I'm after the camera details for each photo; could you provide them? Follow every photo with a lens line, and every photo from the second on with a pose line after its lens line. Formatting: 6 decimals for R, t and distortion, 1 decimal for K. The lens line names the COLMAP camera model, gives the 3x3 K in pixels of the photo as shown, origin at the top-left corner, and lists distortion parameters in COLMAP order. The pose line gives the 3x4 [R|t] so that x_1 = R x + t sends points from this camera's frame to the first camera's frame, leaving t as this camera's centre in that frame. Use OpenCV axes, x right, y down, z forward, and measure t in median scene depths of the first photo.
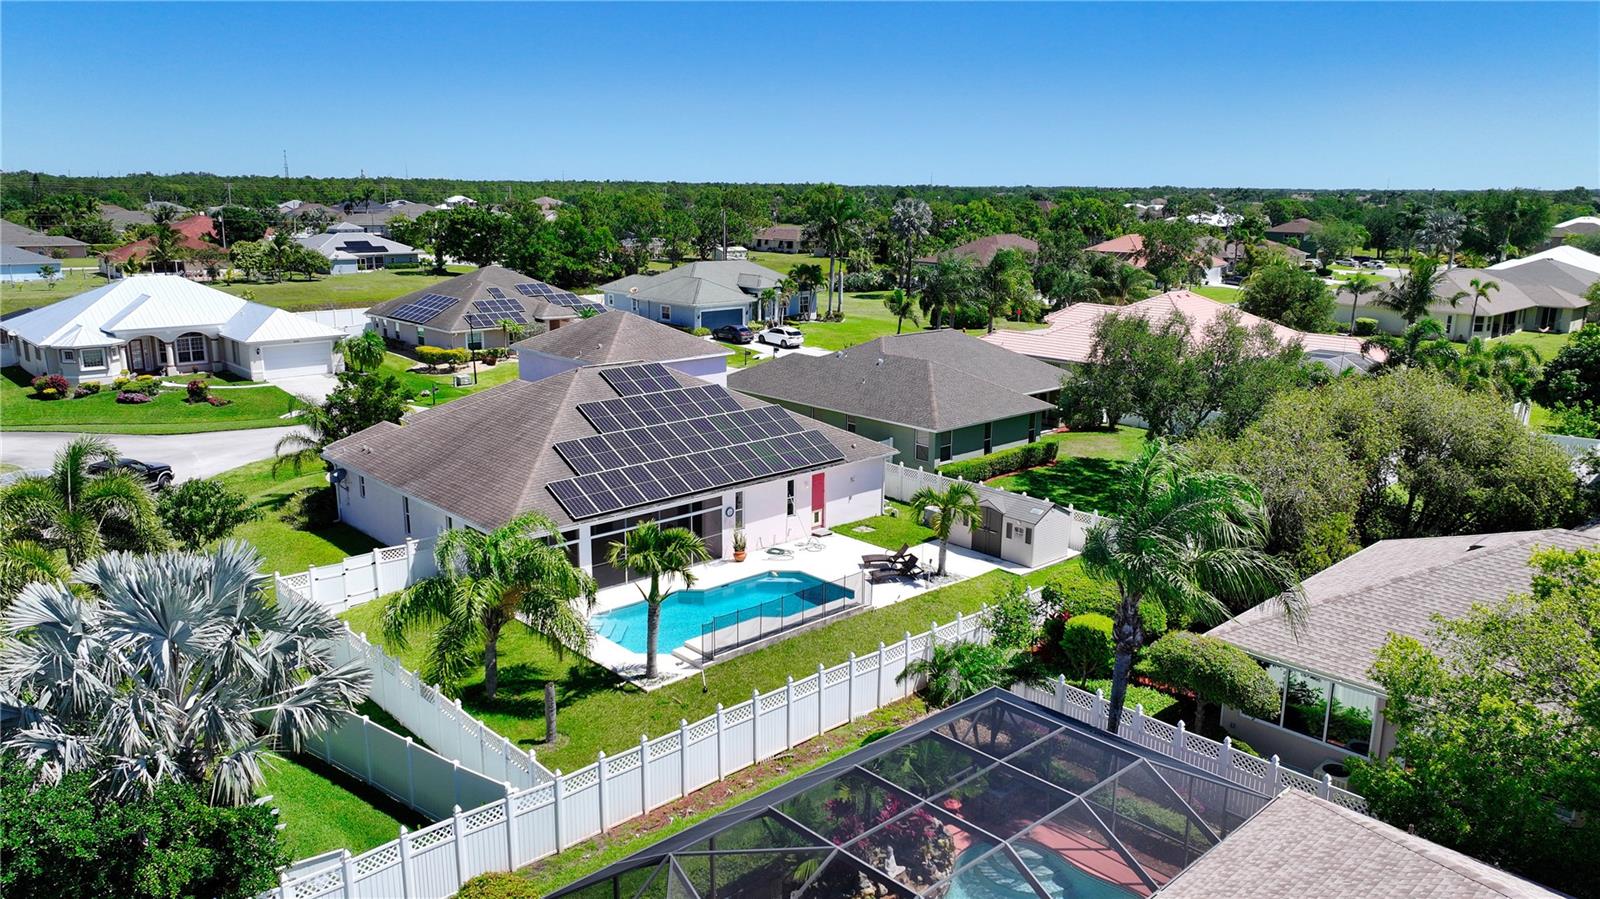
lens RADIAL K [[1123.8, 0, 800.0], [0, 1123.8, 449.5], [0, 0, 1]] dist [0.004718, 0.010568]
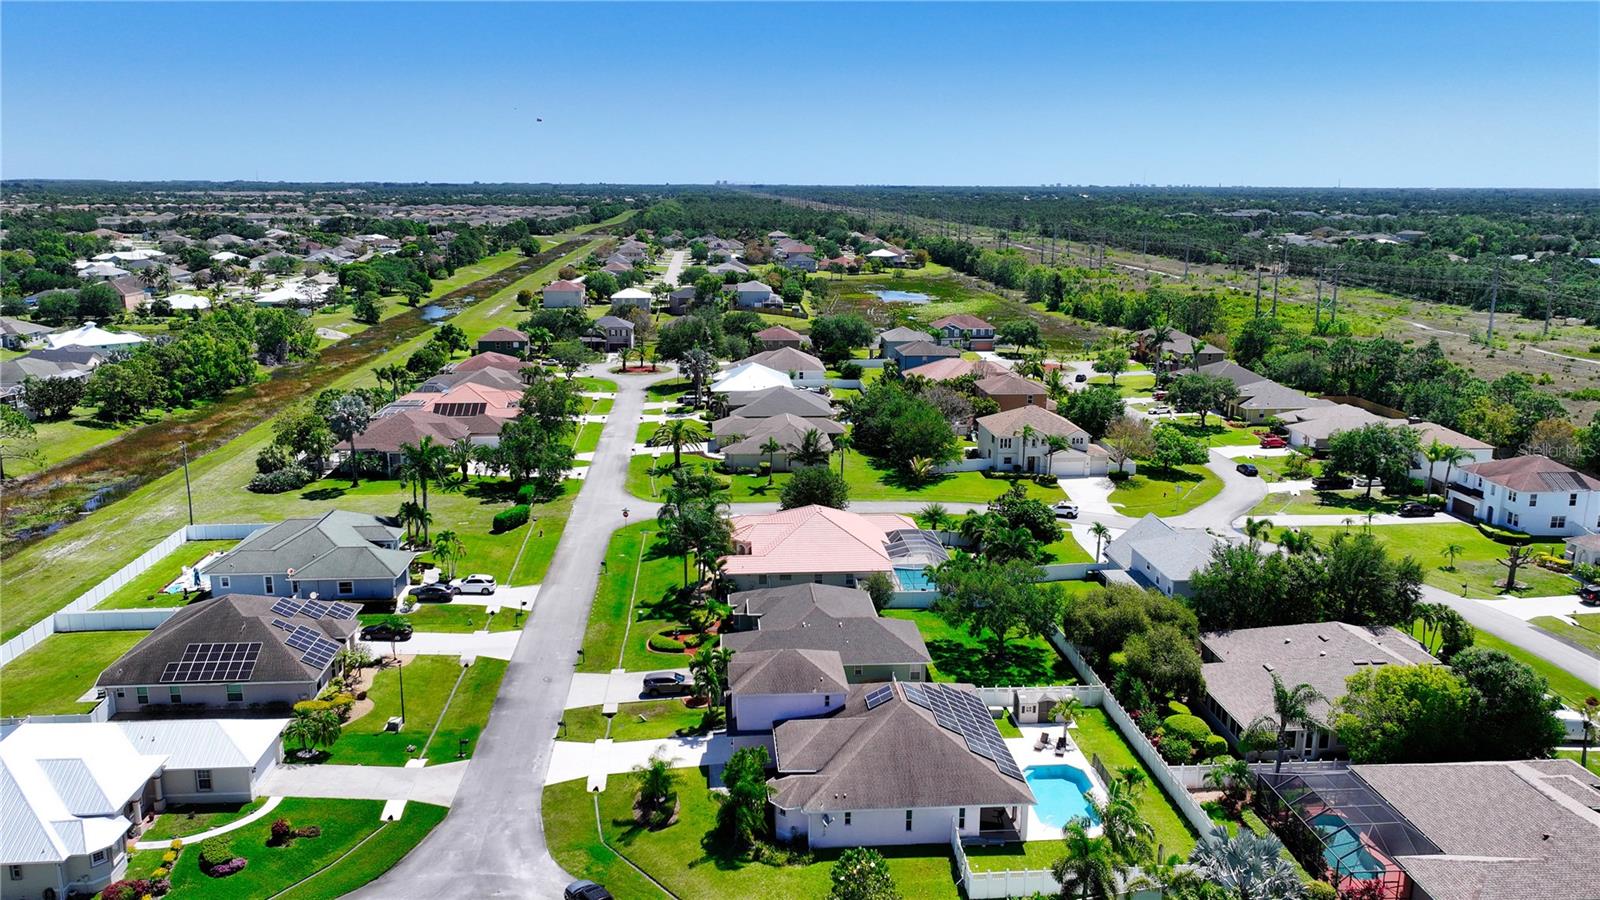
lens RADIAL K [[1183.9, 0, 800.0], [0, 1183.9, 450.0], [0, 0, 1]] dist [0.008271, -0.000543]
pose [[0.622372, -0.176953, 0.762457, -1.732499], [0.178065, 0.980577, 0.082226, -0.675539], [-0.762198, 0.084591, 0.641793, -0.088376]]
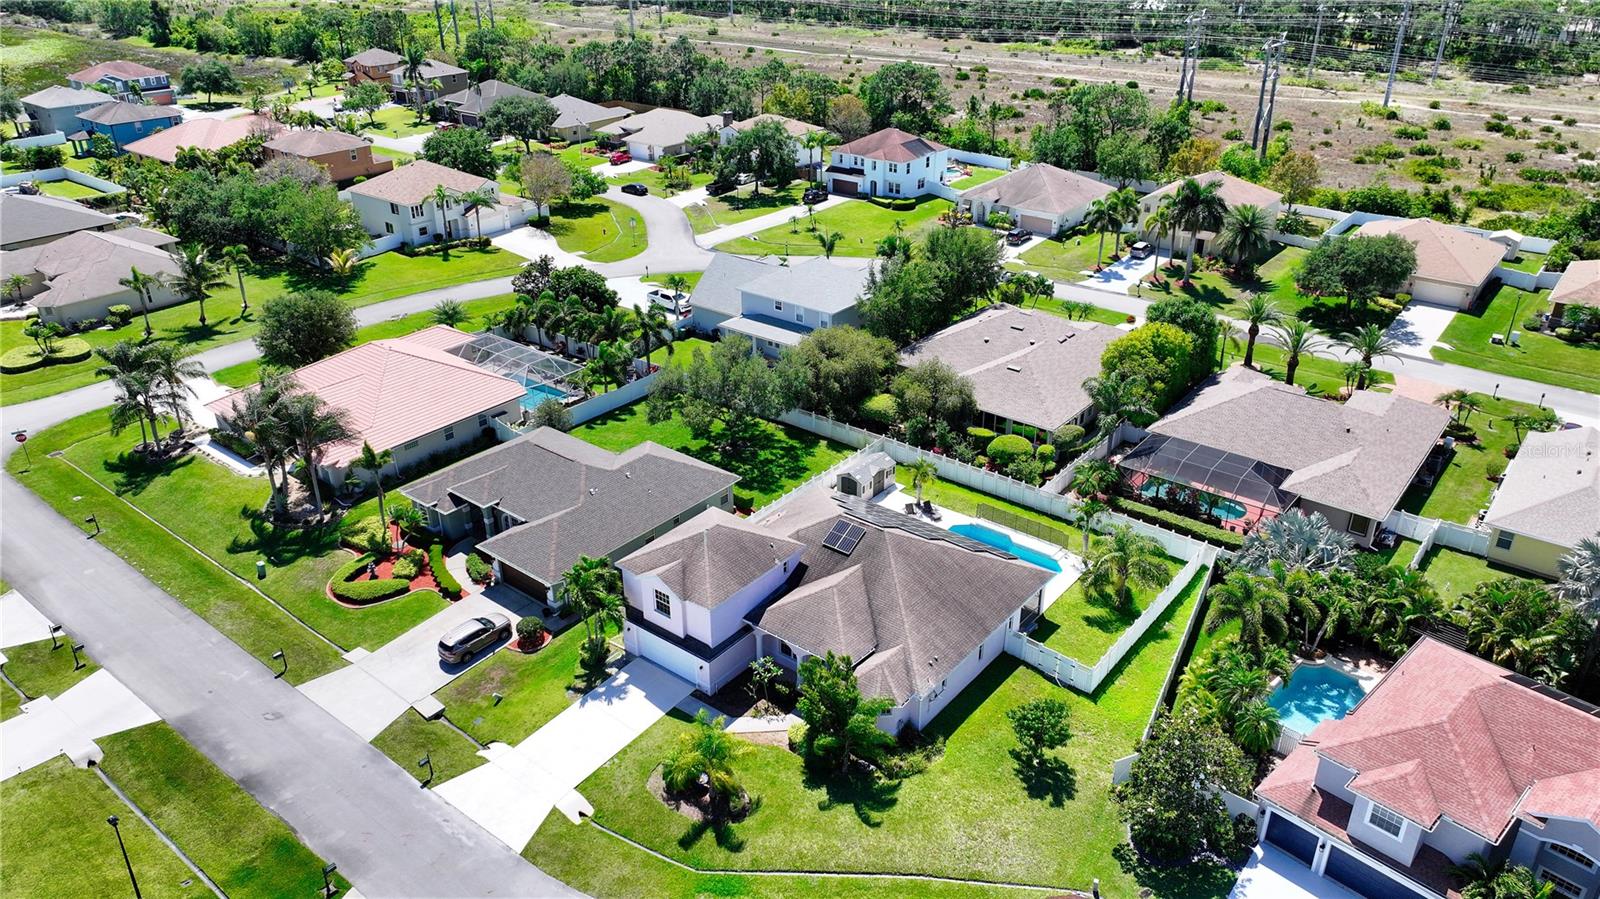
lens RADIAL K [[1123.8, 0, 800.0], [0, 1123.8, 449.5], [0, 0, 1]] dist [0.004718, 0.010568]
pose [[-0.144958, -0.452455, 0.879927, -1.526699], [0.230087, 0.849526, 0.474727, -0.948961], [-0.962313, 0.271276, -0.019042, 1.186946]]
